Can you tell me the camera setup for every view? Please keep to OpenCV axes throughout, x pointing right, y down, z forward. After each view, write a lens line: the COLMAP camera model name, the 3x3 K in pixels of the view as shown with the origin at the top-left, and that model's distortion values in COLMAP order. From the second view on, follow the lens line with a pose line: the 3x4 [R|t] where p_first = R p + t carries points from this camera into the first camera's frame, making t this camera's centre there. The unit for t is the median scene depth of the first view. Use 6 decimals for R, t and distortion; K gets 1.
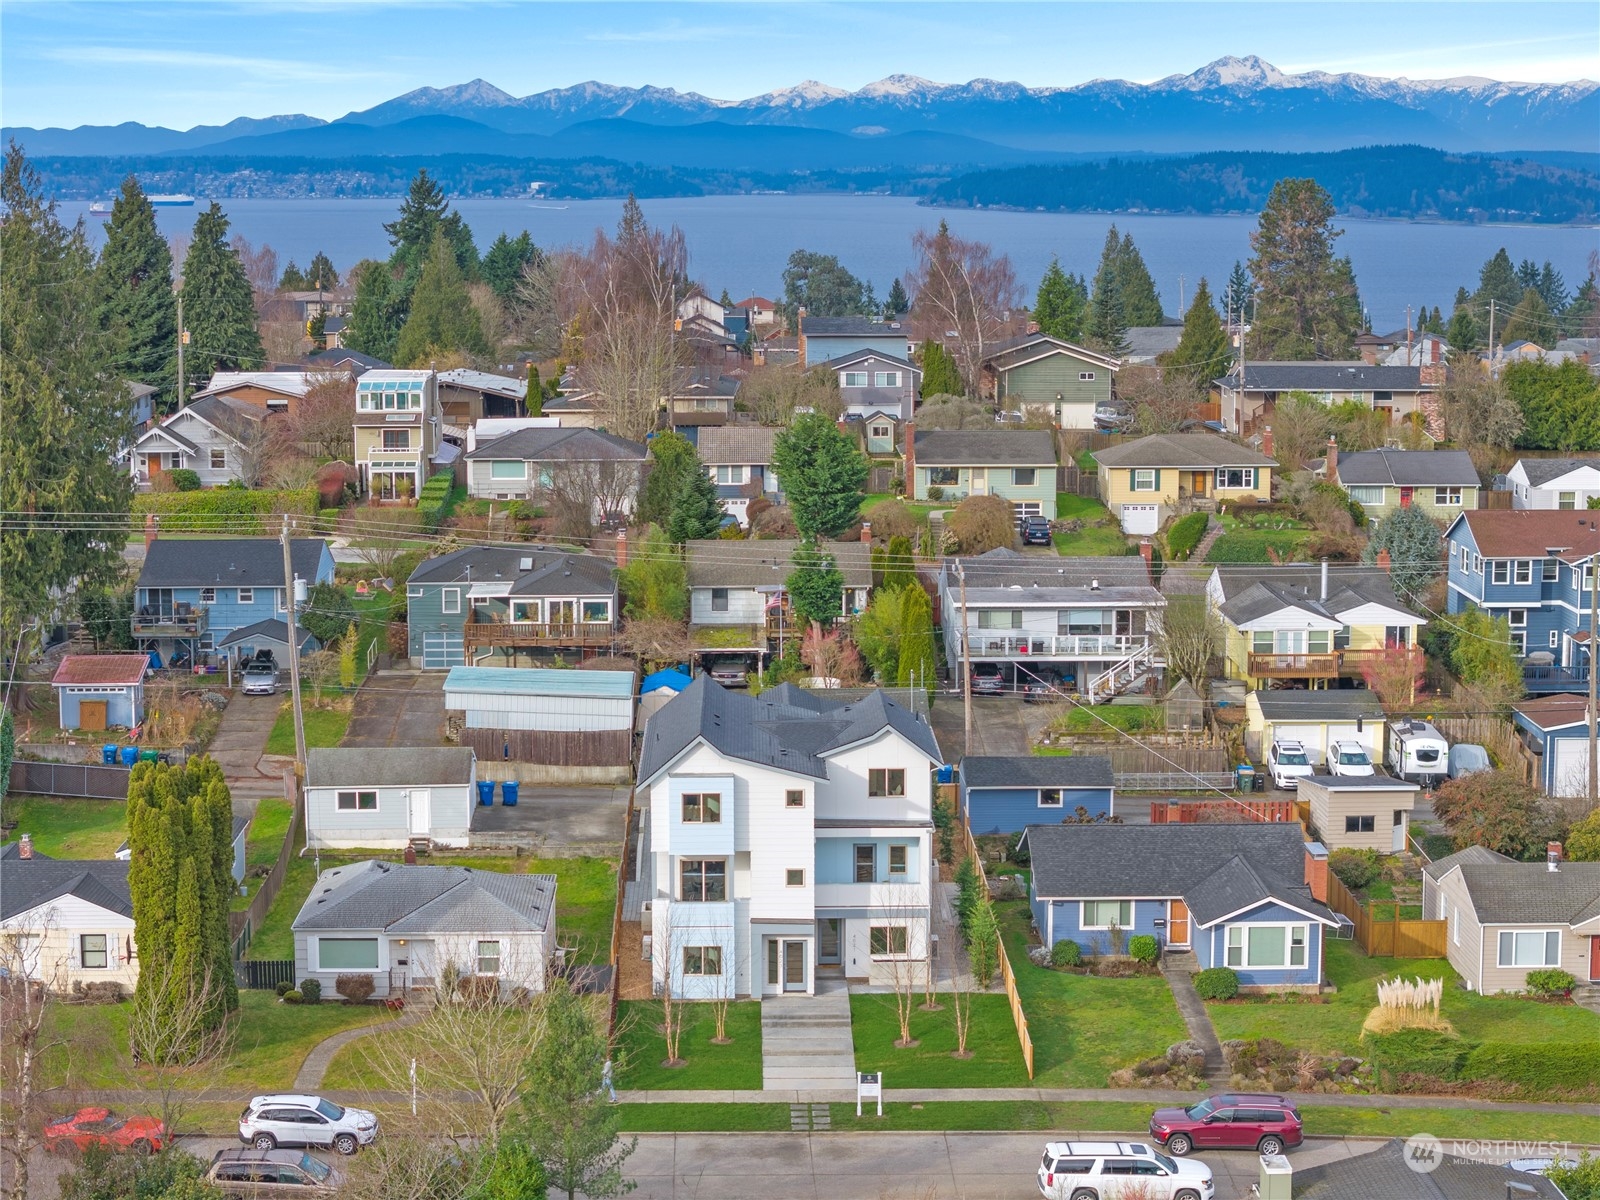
lens RADIAL K [[3178.7, 0, 800.0], [0, 3178.7, 600.0], [0, 0, 1]] dist [-0.067231, -0.189967]
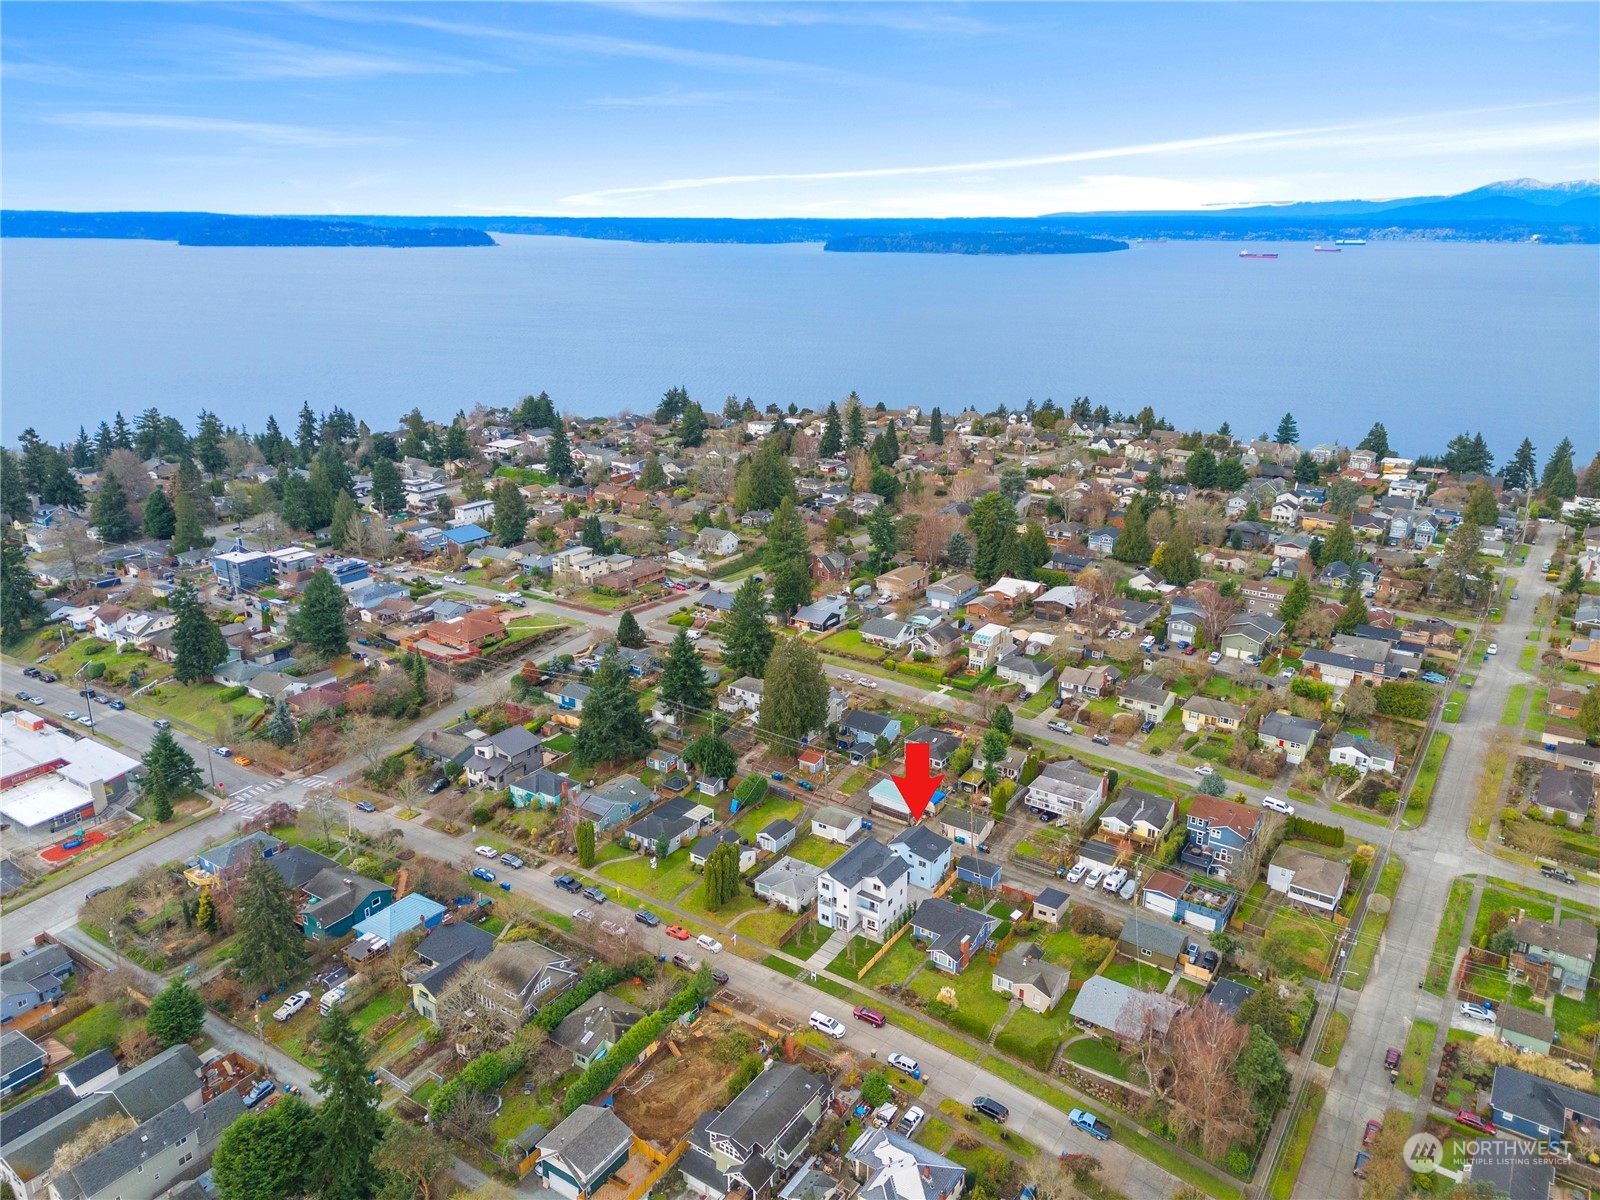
lens RADIAL K [[1164.3, 0, 800.0], [0, 1164.3, 600.0], [0, 0, 1]] dist [0.093137, -0.084469]
pose [[0.810259, 0.188716, -0.554858, 0.742616], [-0.086328, 0.974843, 0.205494, -0.632777], [0.579679, -0.118604, 0.806167, -0.280757]]
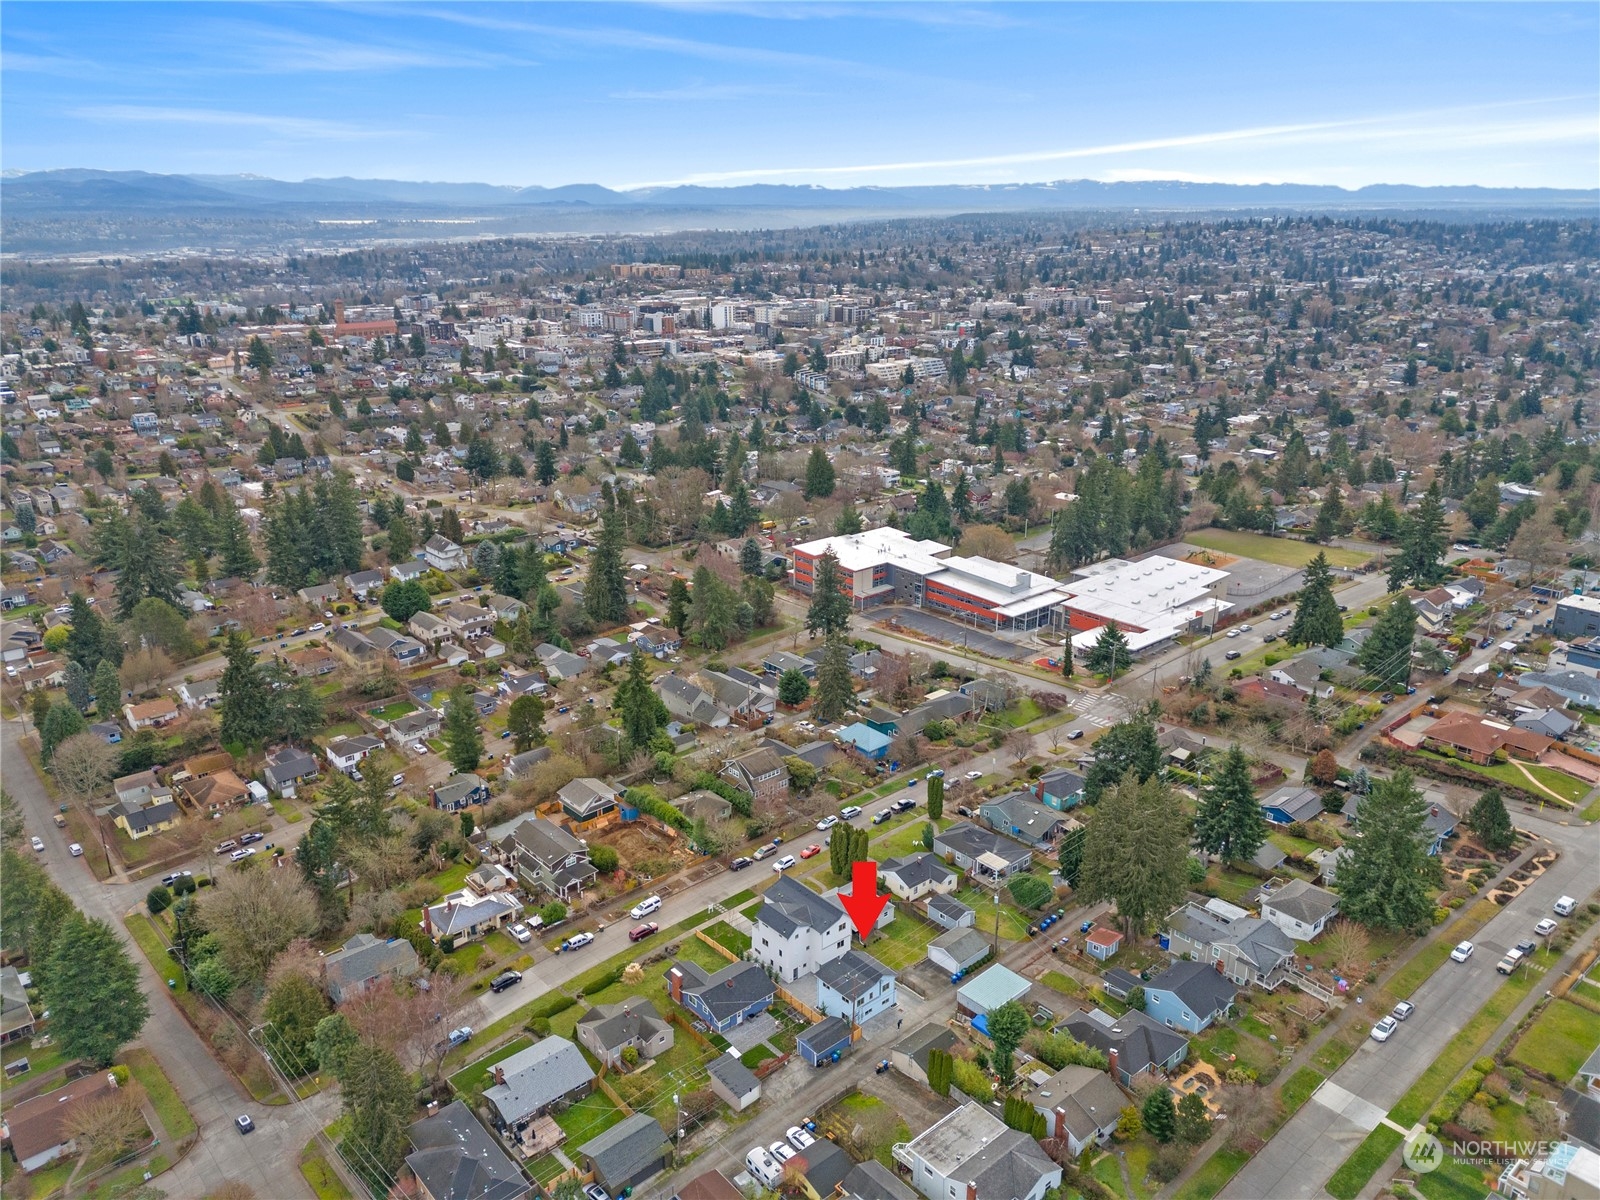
lens RADIAL K [[1164.3, 0, 800.0], [0, 1164.3, 600.0], [0, 0, 1]] dist [0.093137, -0.084469]
pose [[-0.773801, 0.209897, -0.597642, 0.806645], [-0.077432, 0.905082, 0.418129, -0.940828], [0.628678, 0.369825, -0.684100, 1.909024]]
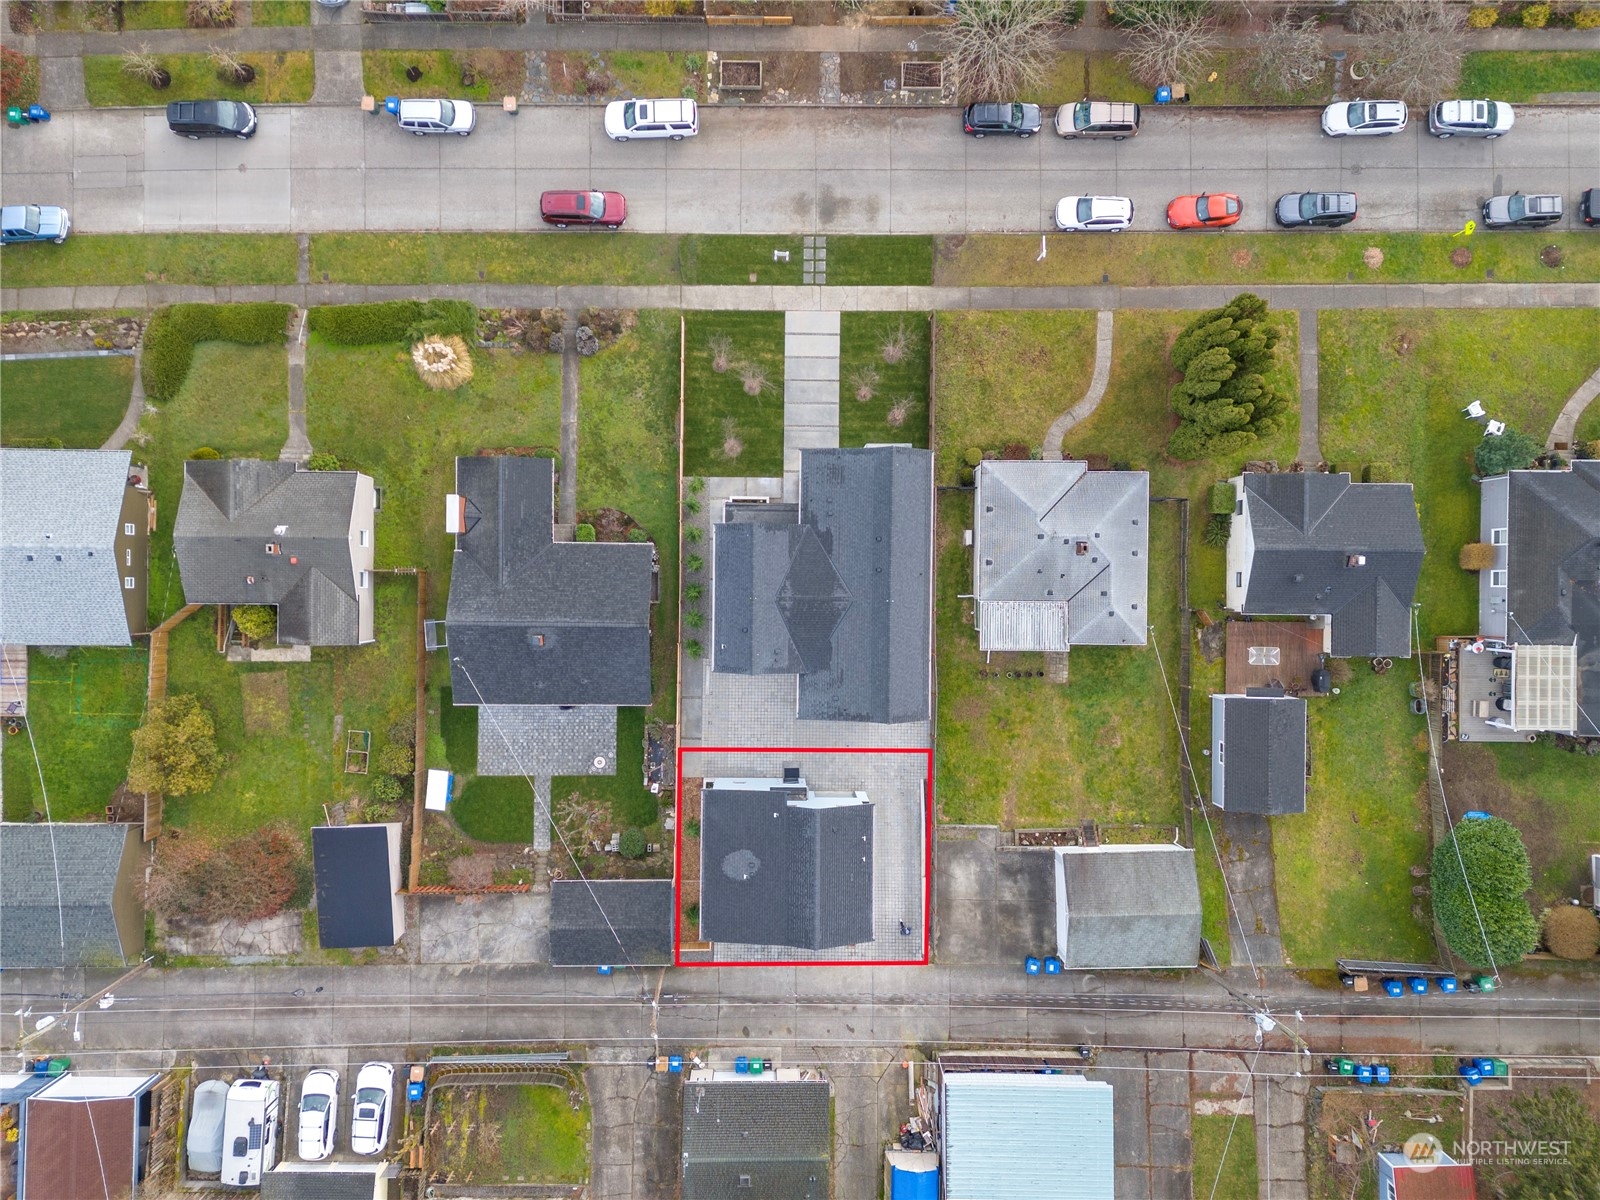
lens RADIAL K [[1164.3, 0, 800.0], [0, 1164.3, 600.0], [0, 0, 1]] dist [0.093137, -0.084469]
pose [[-0.999331, -0.033731, -0.014152, 0.013606], [-0.008972, -0.149045, 0.988790, -0.449354], [-0.035462, 0.988255, 0.148642, 0.953190]]
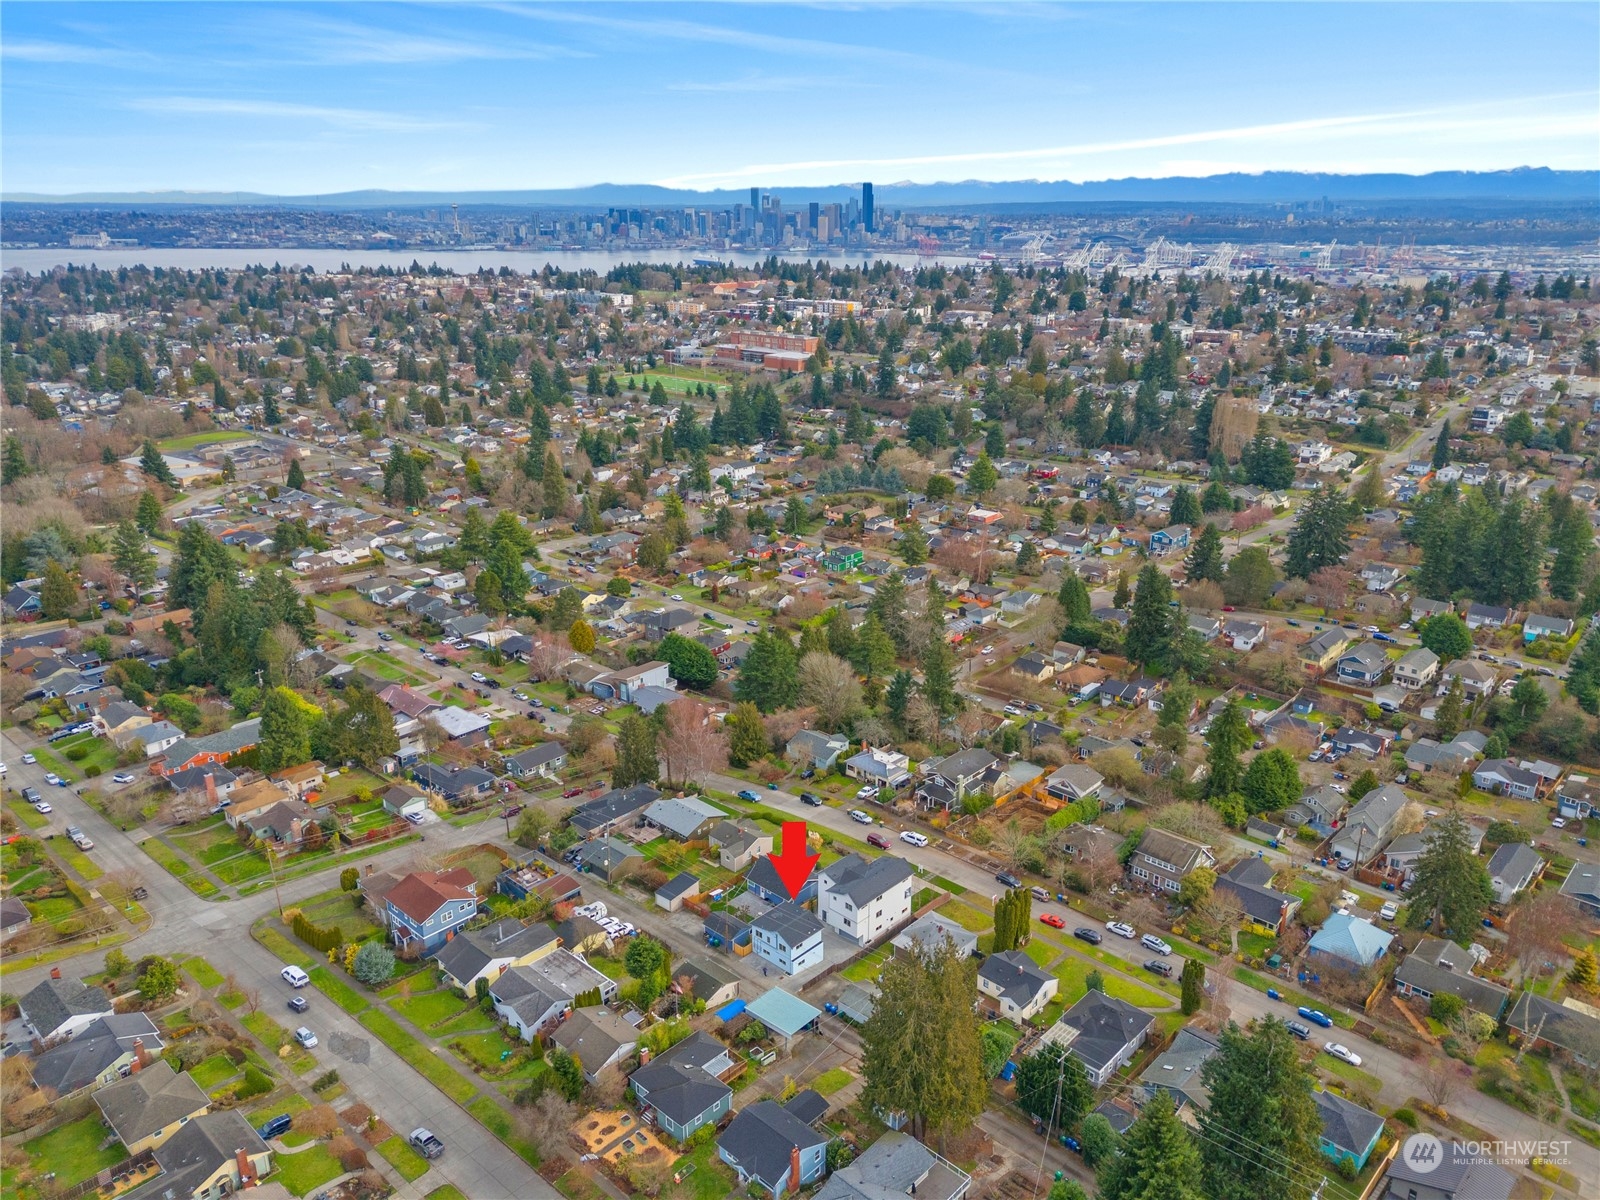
lens RADIAL K [[1164.3, 0, 800.0], [0, 1164.3, 600.0], [0, 0, 1]] dist [0.093137, -0.084469]
pose [[-0.711171, -0.222046, 0.667031, -0.915454], [0.096666, 0.908912, 0.405628, -0.936504], [-0.696341, 0.352951, -0.624928, 1.934464]]
